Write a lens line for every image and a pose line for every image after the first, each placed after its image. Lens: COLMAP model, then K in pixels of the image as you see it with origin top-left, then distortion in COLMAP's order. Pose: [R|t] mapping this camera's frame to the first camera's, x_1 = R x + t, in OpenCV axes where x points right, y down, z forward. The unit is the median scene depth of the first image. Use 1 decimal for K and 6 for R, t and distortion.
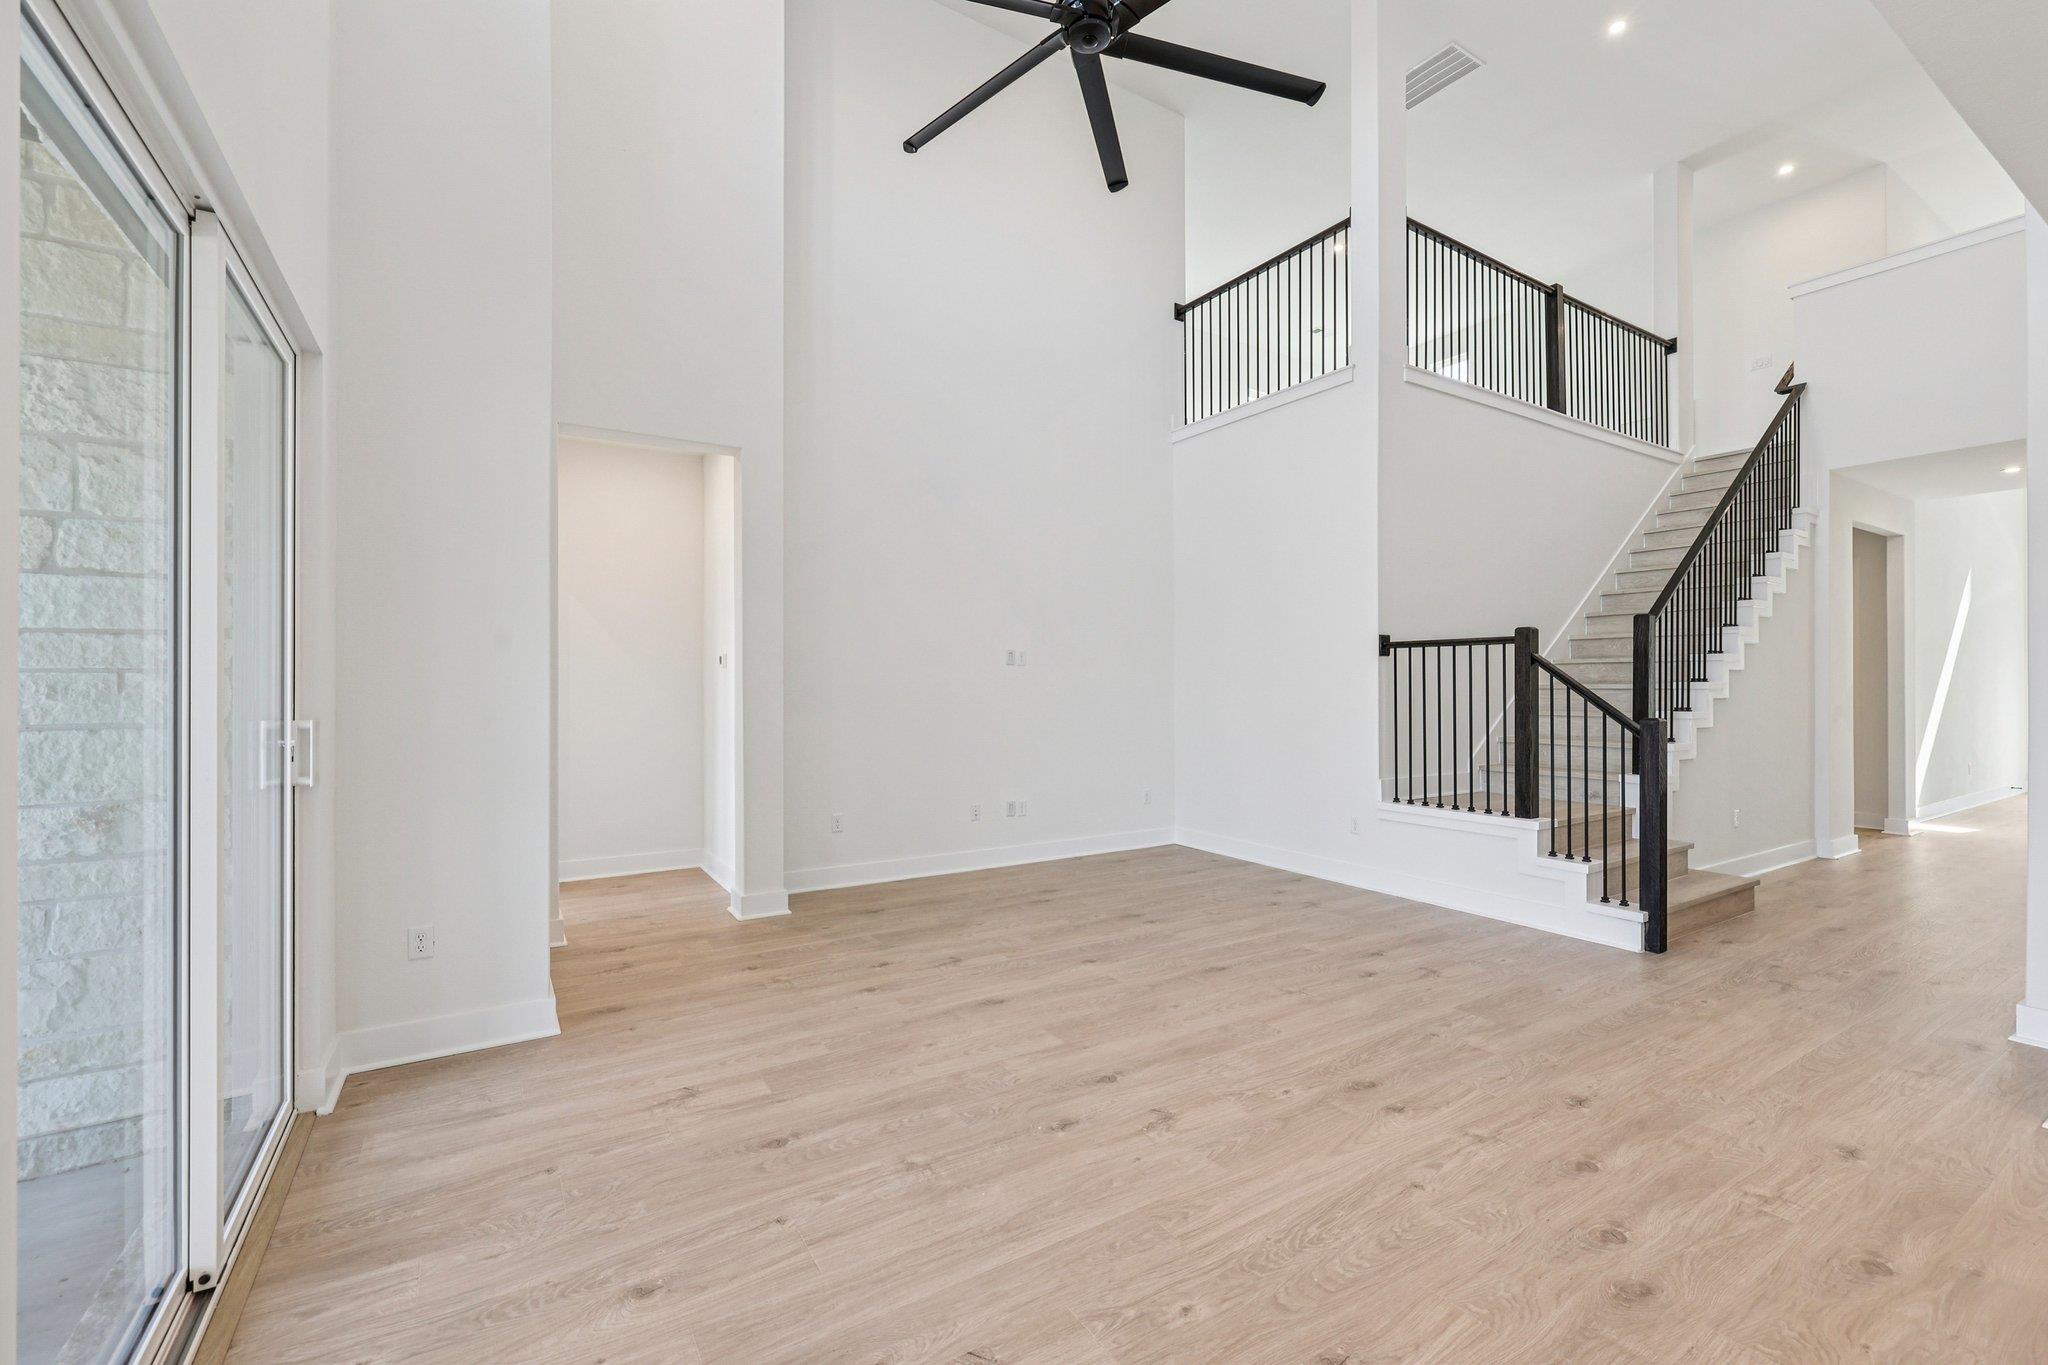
lens RADIAL K [[864.9, 0, 1011.9], [0, 864.9, 686.6], [0, 0, 1]] dist [0.009183, 0.000096]
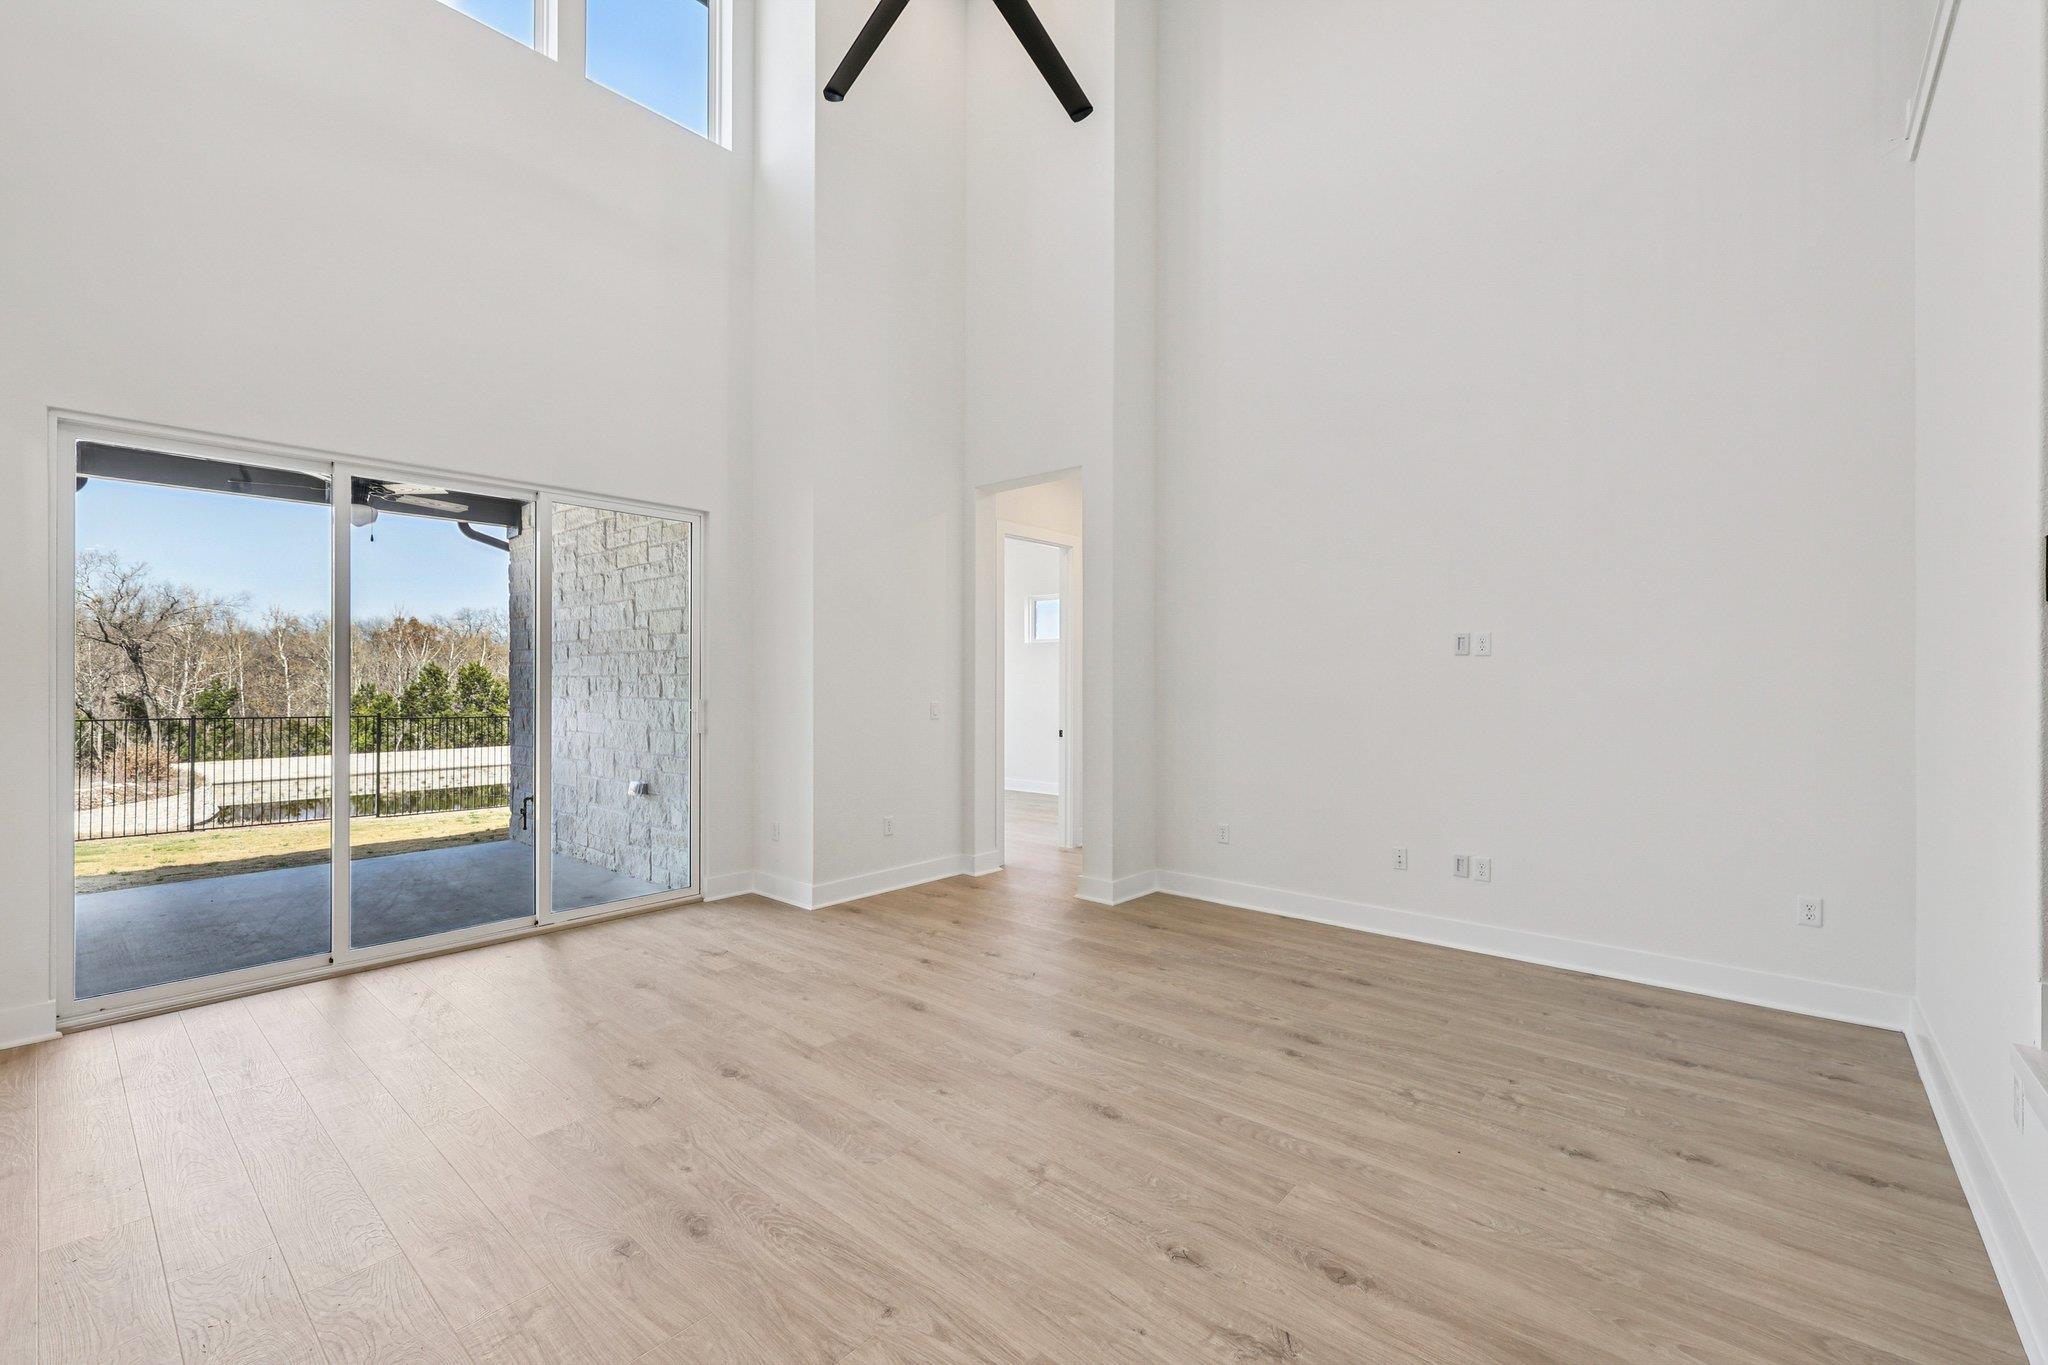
lens RADIAL K [[864.9, 0, 1011.2], [0, 864.9, 671.7], [0, 0, 1]] dist [0.009183, 0.000096]
pose [[0.288695, -0.013732, -0.957323, 0.921699], [-0.005100, 0.999861, -0.015880, 0.009673], [0.957408, 0.009467, 0.288585, 0.814959]]
